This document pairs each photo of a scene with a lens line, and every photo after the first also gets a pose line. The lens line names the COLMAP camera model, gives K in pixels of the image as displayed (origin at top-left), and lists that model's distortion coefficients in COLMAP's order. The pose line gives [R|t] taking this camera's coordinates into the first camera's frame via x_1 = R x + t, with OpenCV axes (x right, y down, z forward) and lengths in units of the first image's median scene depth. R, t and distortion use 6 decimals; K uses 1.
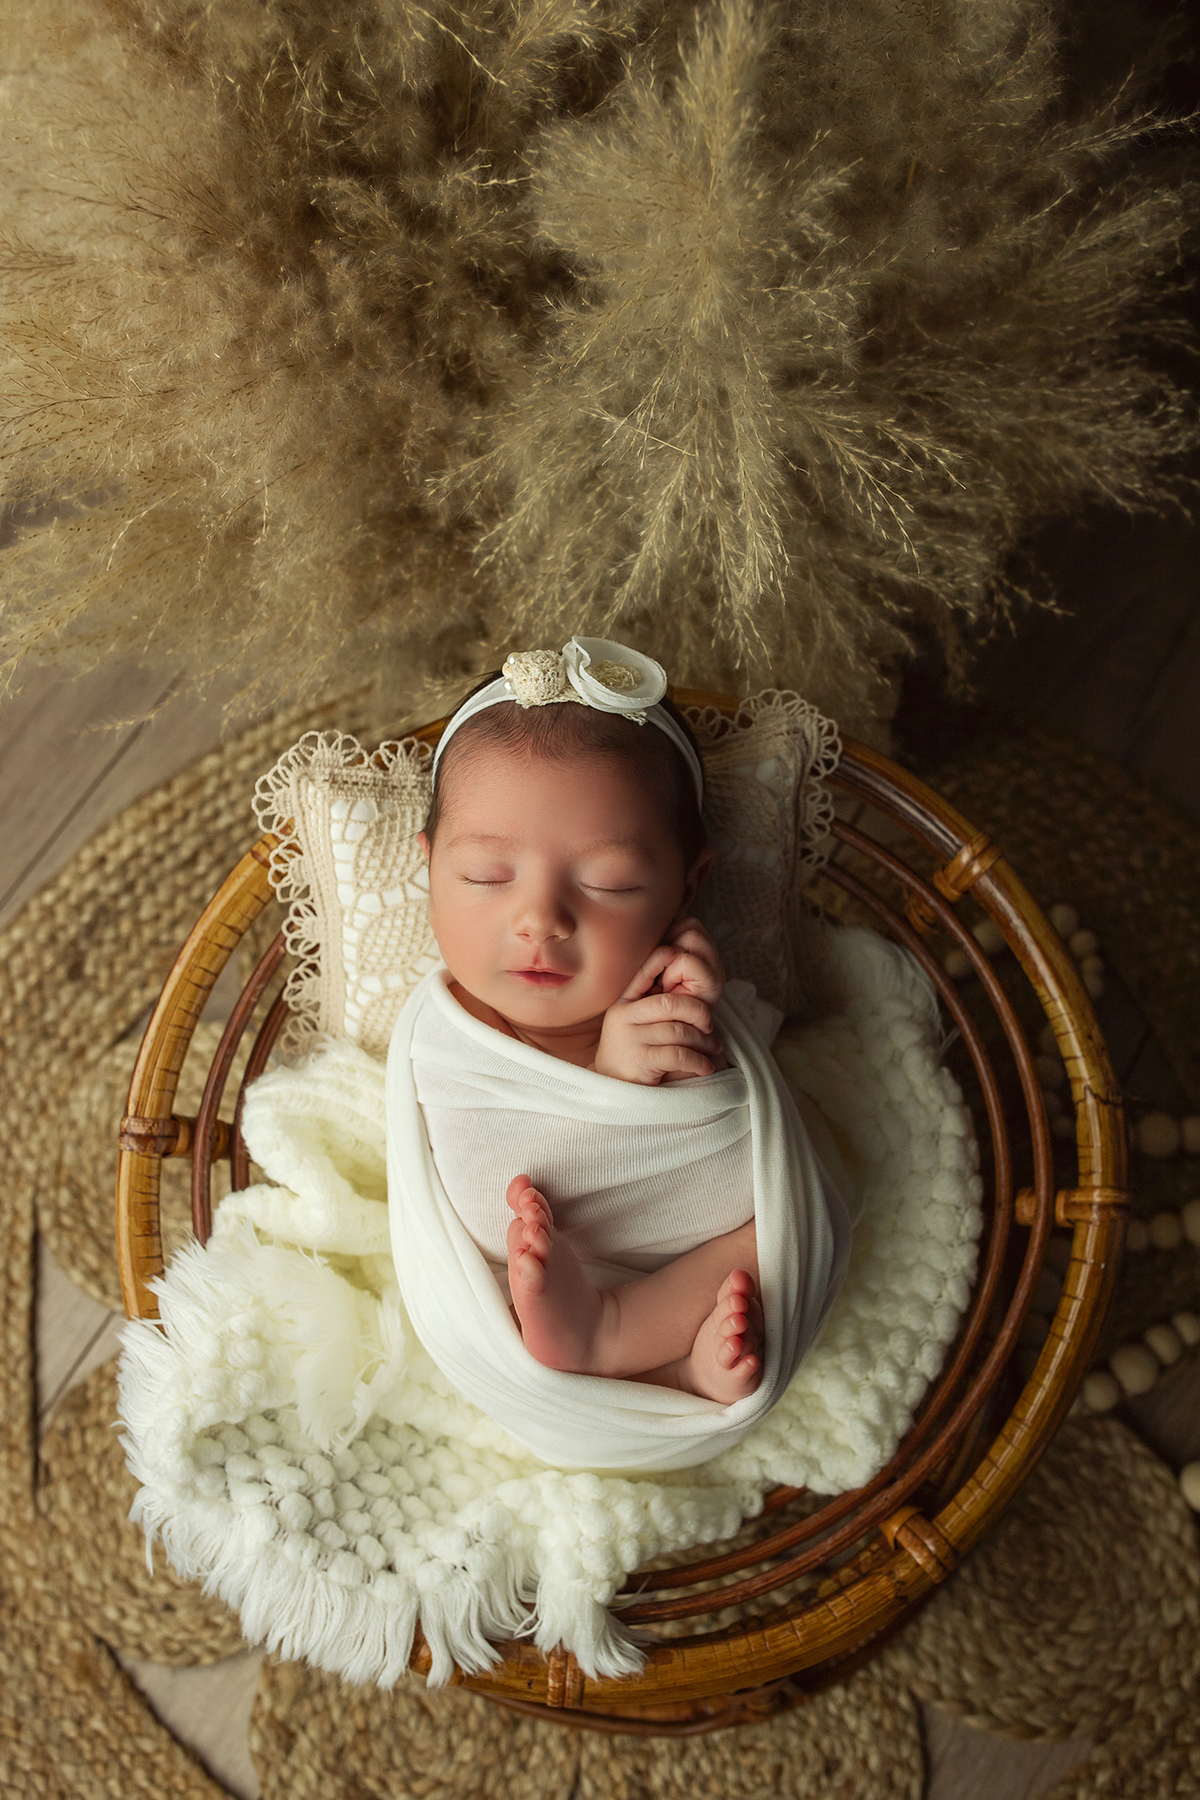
lens RADIAL K [[1795.0, 0, 600.0], [0, 1795.0, 900.0], [0, 0, 1]] dist [-0.019739, 0.002400]
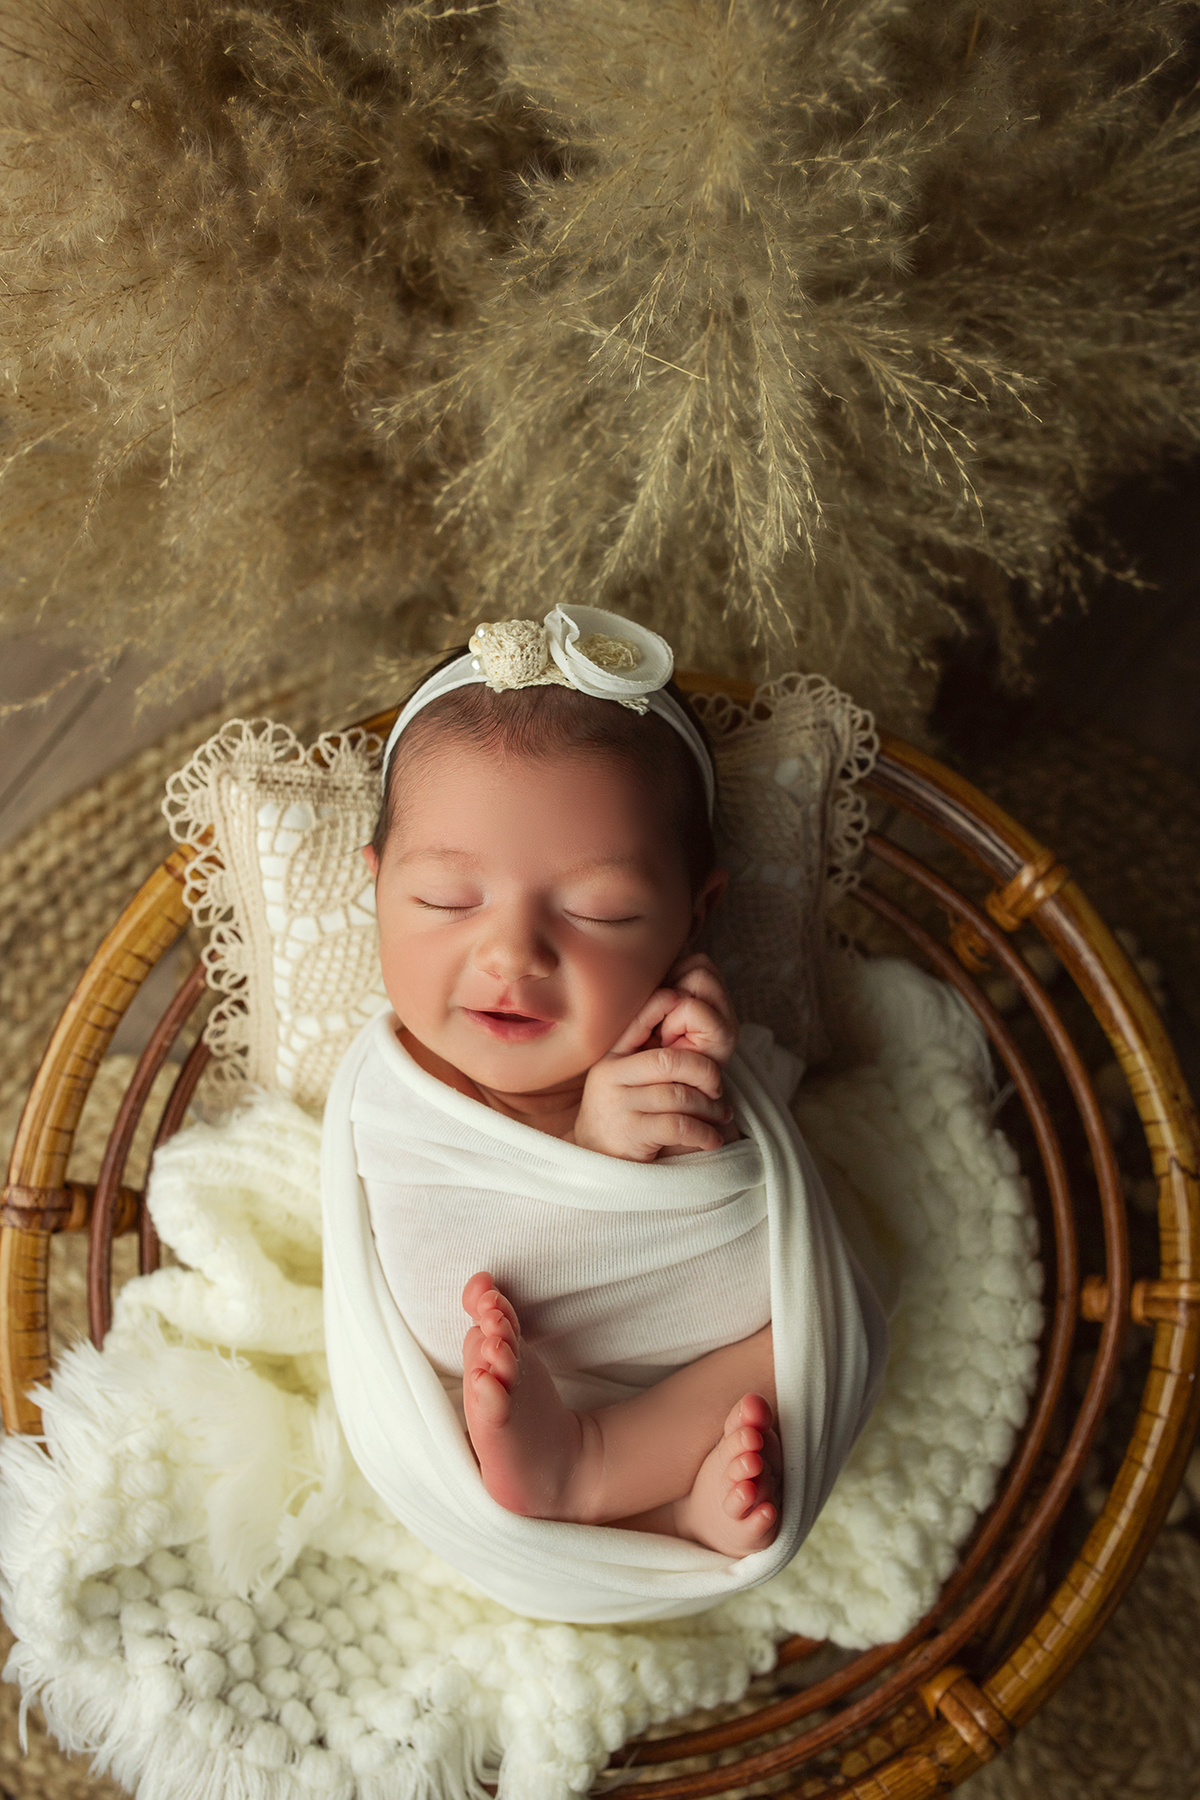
lens RADIAL K [[1795.0, 0, 600.0], [0, 1795.0, 900.0], [0, 0, 1]] dist [-0.019739, 0.002400]
pose [[0.999965, 0.008343, -0.000670, 0.007550], [-0.008344, 0.999963, -0.001903, -0.011014], [0.000654, 0.001909, 0.999998, 0.176158]]
